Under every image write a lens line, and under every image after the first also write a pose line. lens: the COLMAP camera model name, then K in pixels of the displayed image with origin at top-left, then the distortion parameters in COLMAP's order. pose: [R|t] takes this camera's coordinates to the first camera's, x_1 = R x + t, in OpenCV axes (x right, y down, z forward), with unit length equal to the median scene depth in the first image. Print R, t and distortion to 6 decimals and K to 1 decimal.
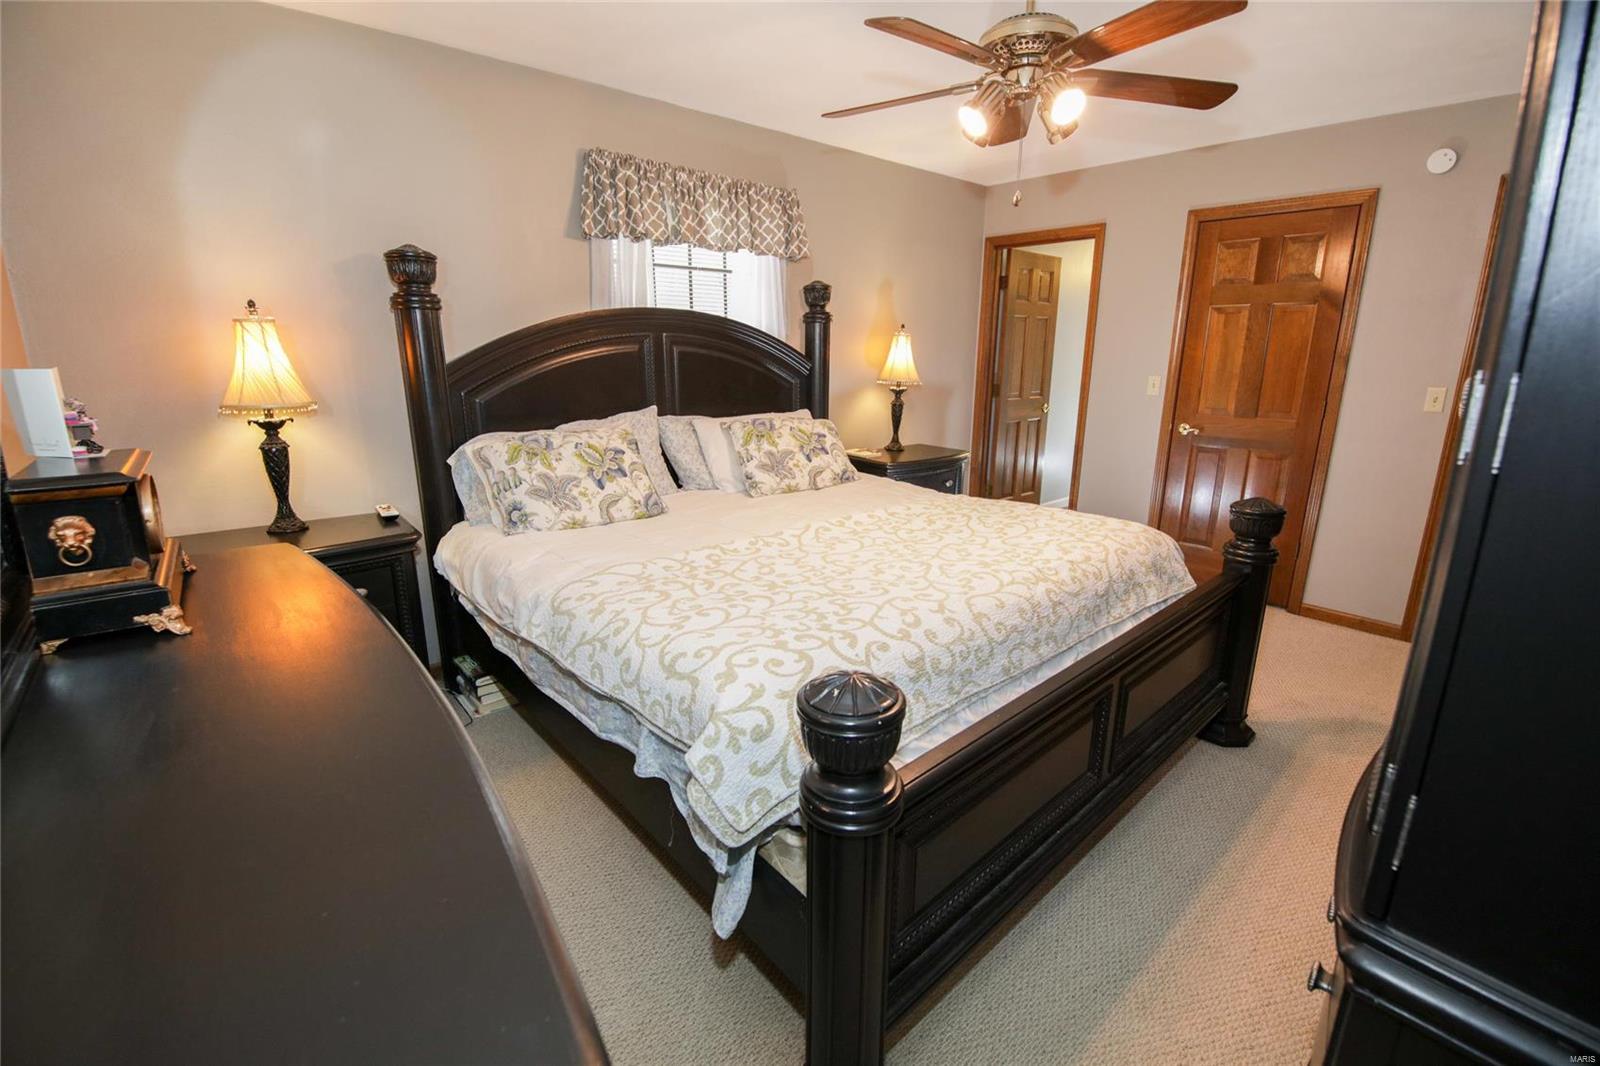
lens RADIAL K [[715.4, 0, 803.2], [0, 715.4, 526.4], [0, 0, 1]] dist [0.000995, -0.000400]
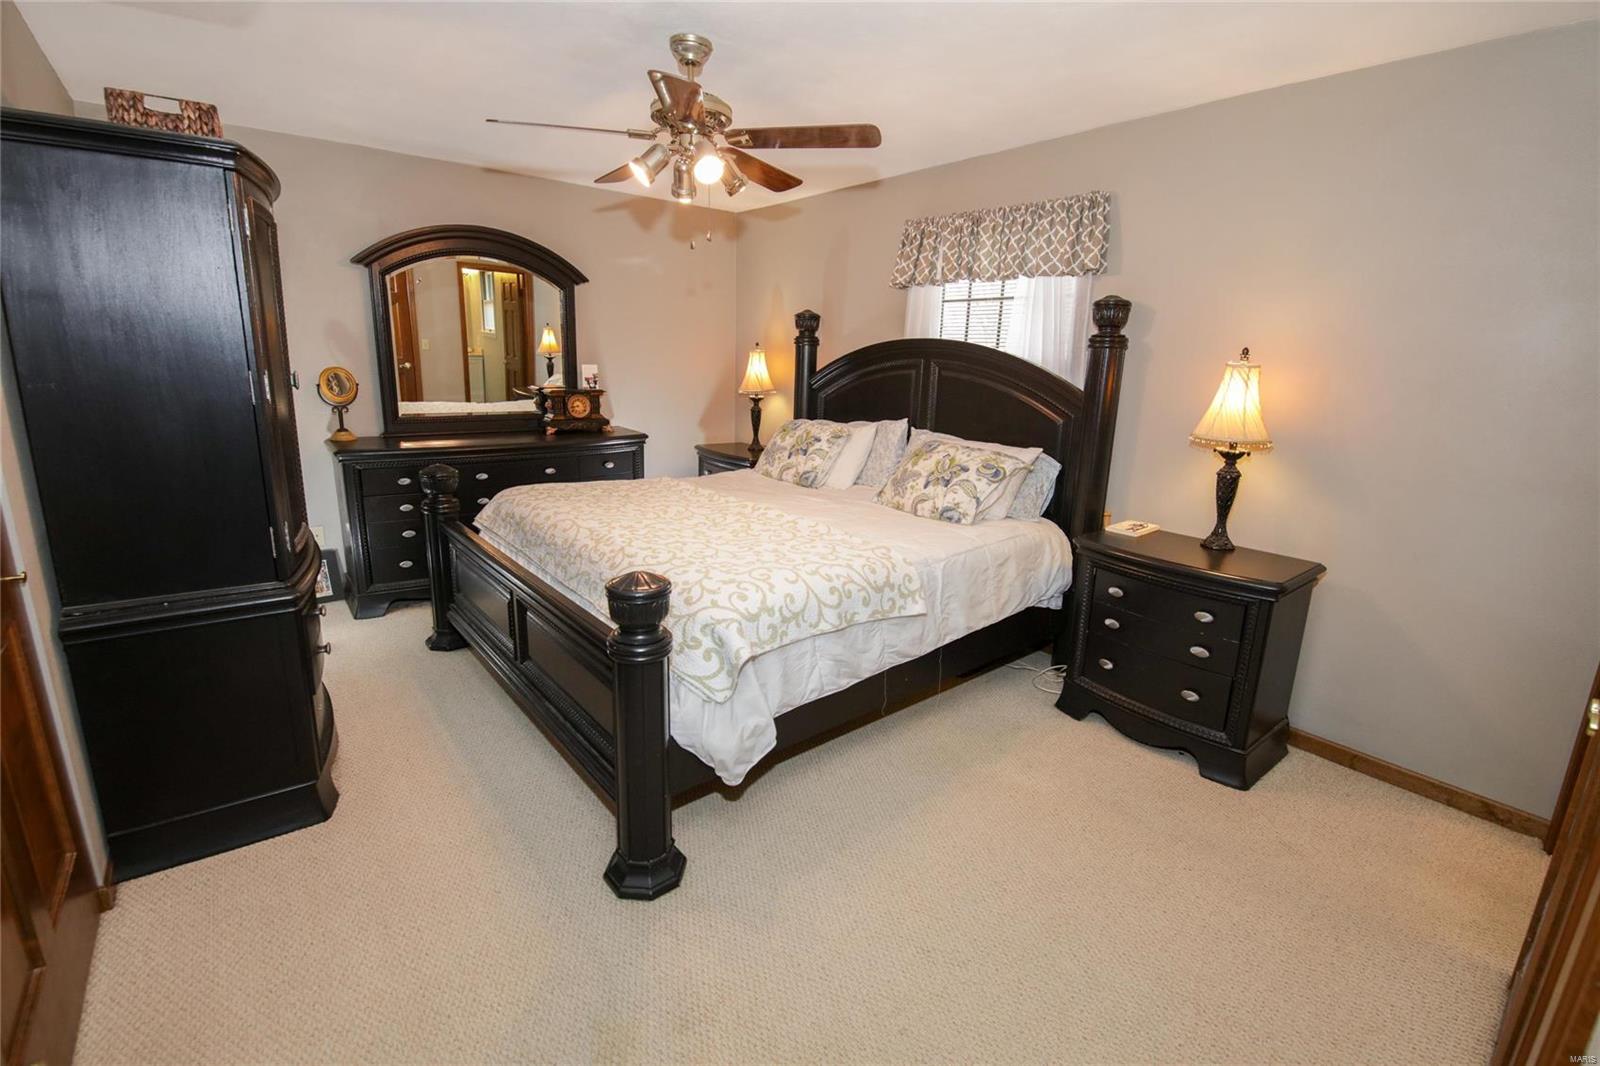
lens RADIAL K [[715.4, 0, 810.3], [0, 715.4, 524.6], [0, 0, 1]] dist [0.000995, -0.000400]
pose [[-0.022881, 0.212406, -0.976914, 0.970134], [-0.288560, 0.934177, 0.209872, -0.201668], [0.957188, 0.286700, 0.039917, 0.819787]]
